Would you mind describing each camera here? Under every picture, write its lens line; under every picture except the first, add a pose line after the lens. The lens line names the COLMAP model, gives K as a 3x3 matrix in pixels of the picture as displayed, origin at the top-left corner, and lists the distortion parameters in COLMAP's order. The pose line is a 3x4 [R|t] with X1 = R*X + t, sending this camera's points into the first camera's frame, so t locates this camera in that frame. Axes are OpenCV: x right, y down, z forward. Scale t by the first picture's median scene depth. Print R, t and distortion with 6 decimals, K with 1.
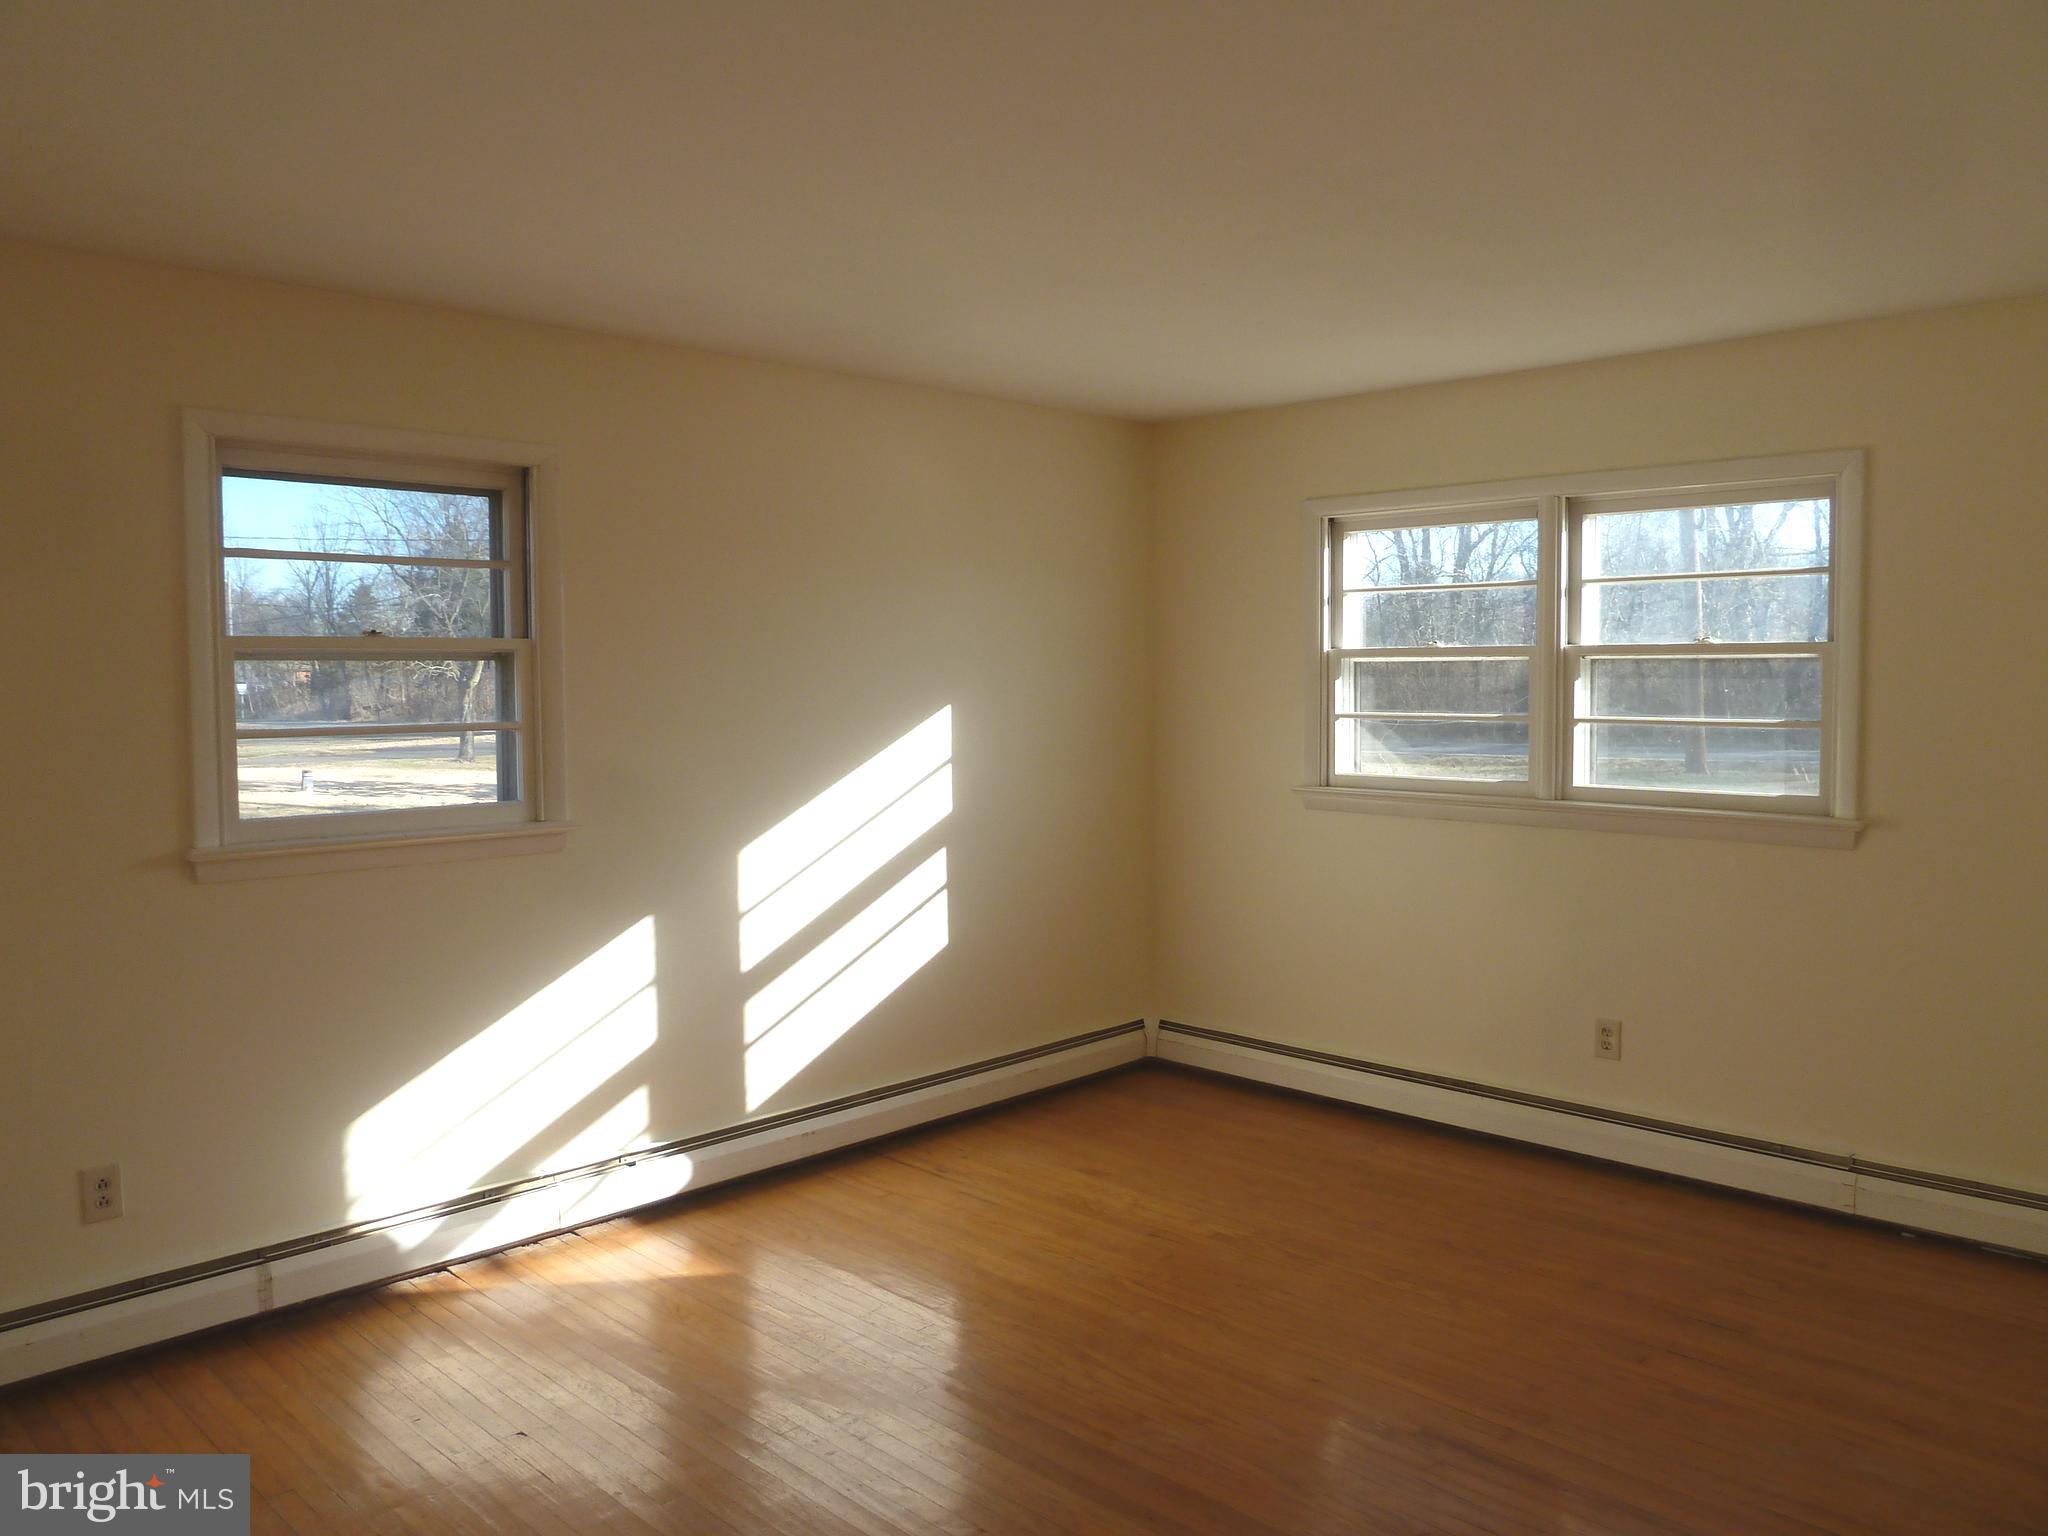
lens RADIAL K [[1523.9, 0, 1025.9], [0, 1523.9, 721.8], [0, 0, 1]] dist [-0.050685, -0.000681]
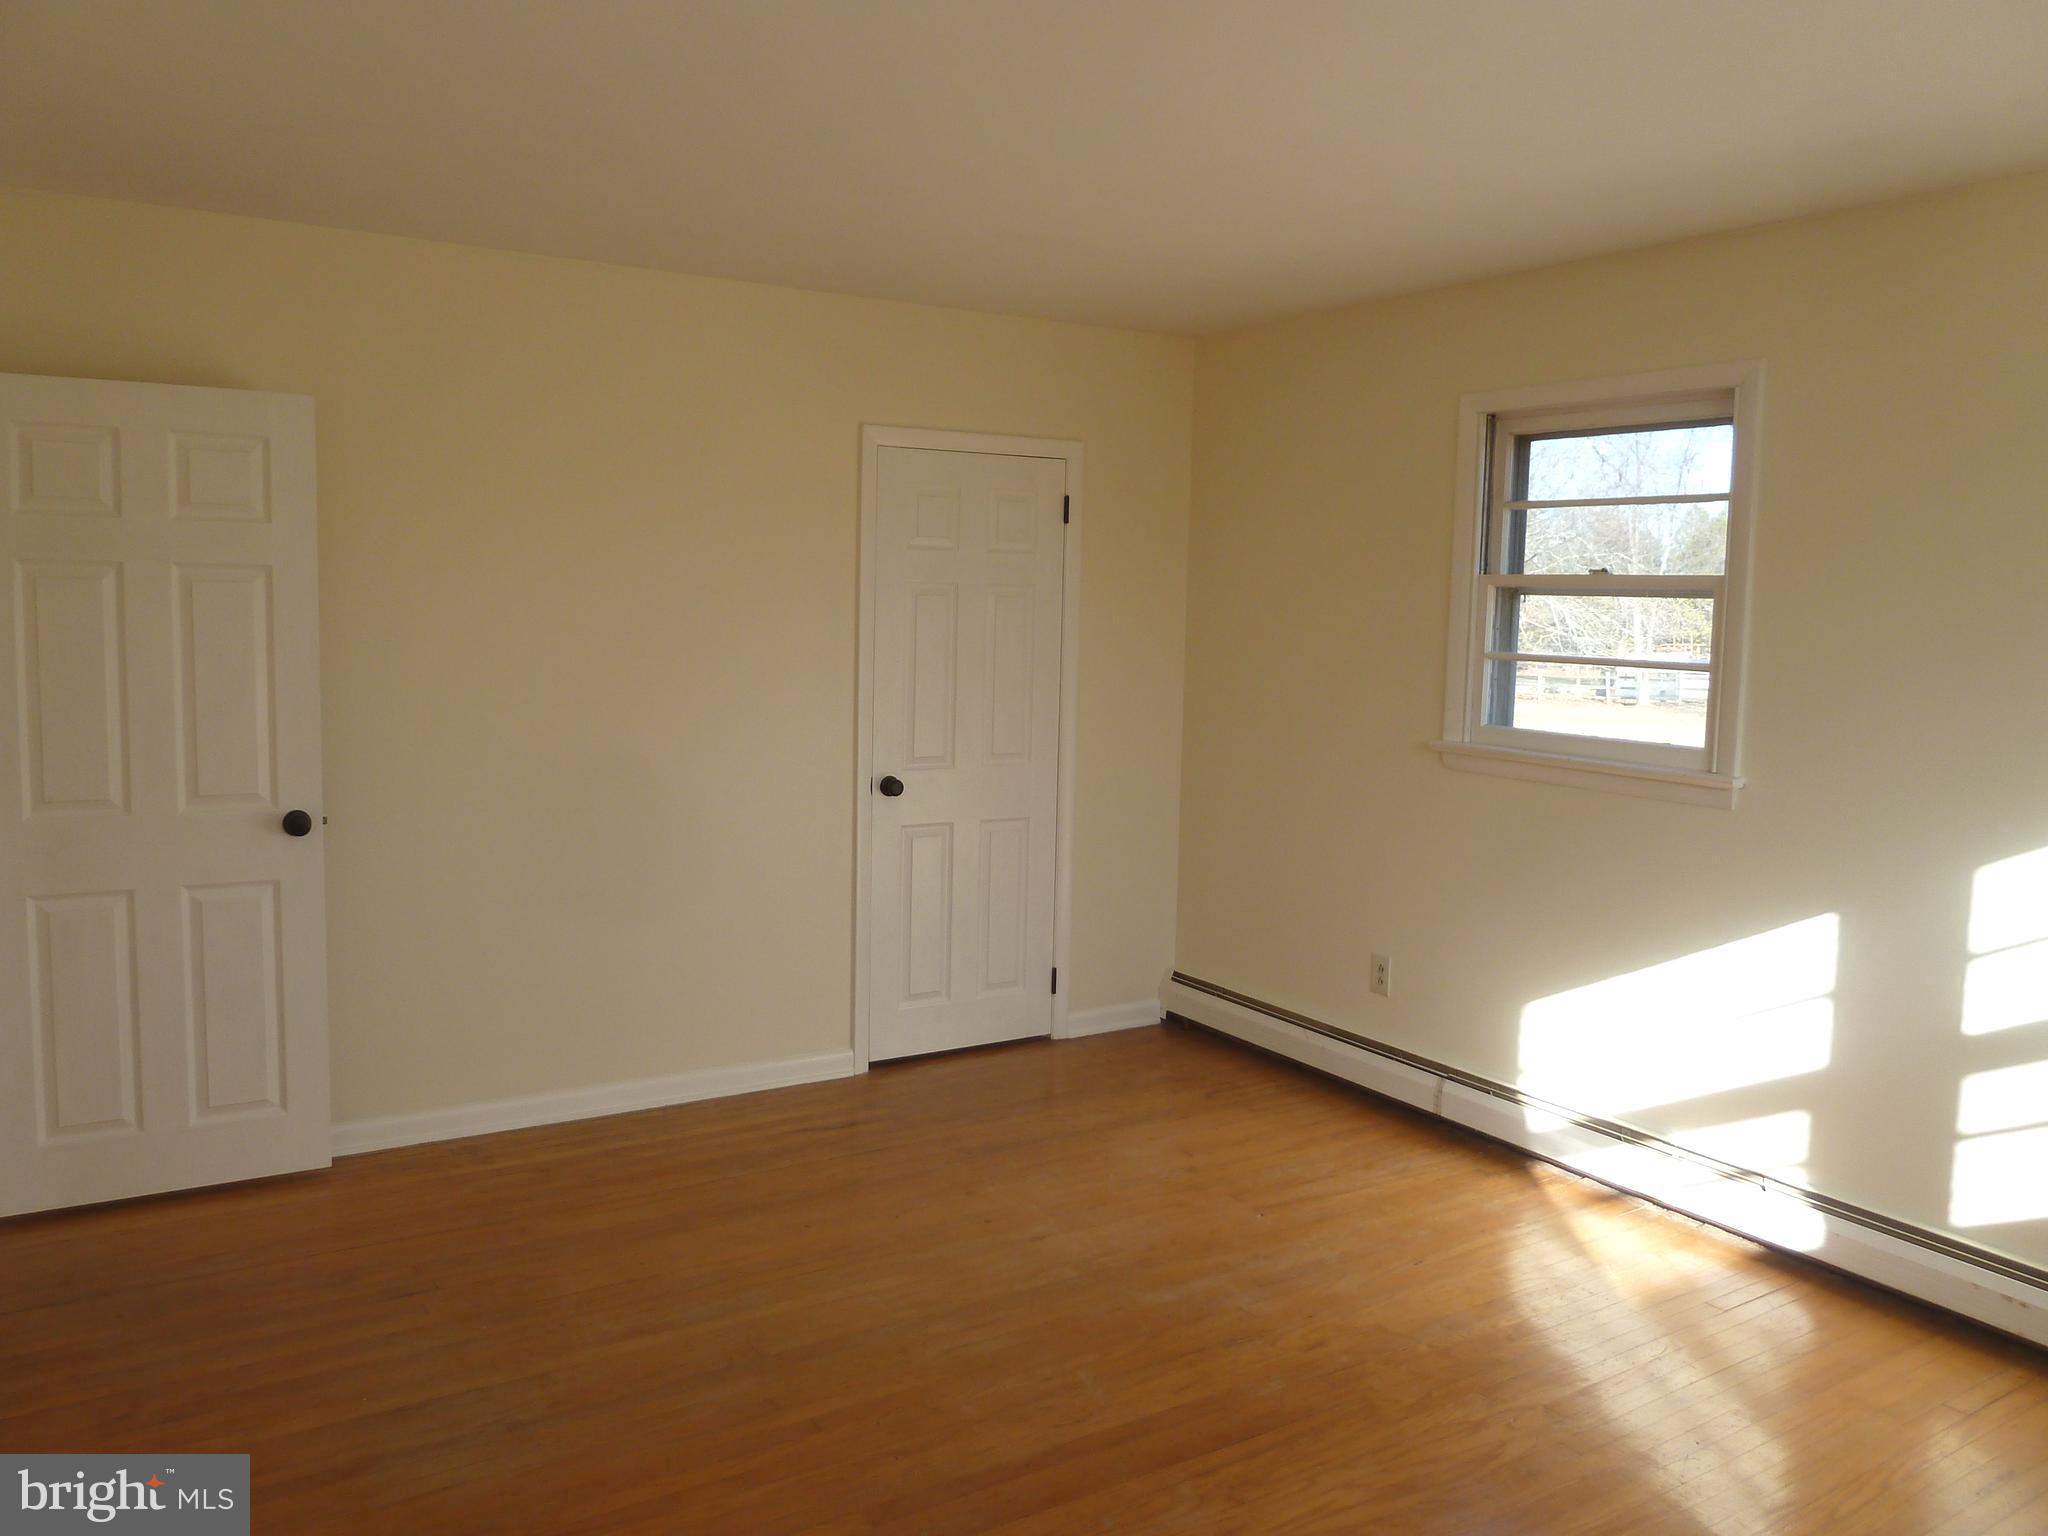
lens RADIAL K [[1511.3, 0, 1013.5], [0, 1511.3, 750.6], [0, 0, 1]] dist [-0.045786, 0.014287]
pose [[-0.223838, 0.095655, -0.969921, 0.677877], [-0.064153, 0.991568, 0.112595, -0.023962], [0.972513, 0.087426, -0.215814, 0.798913]]
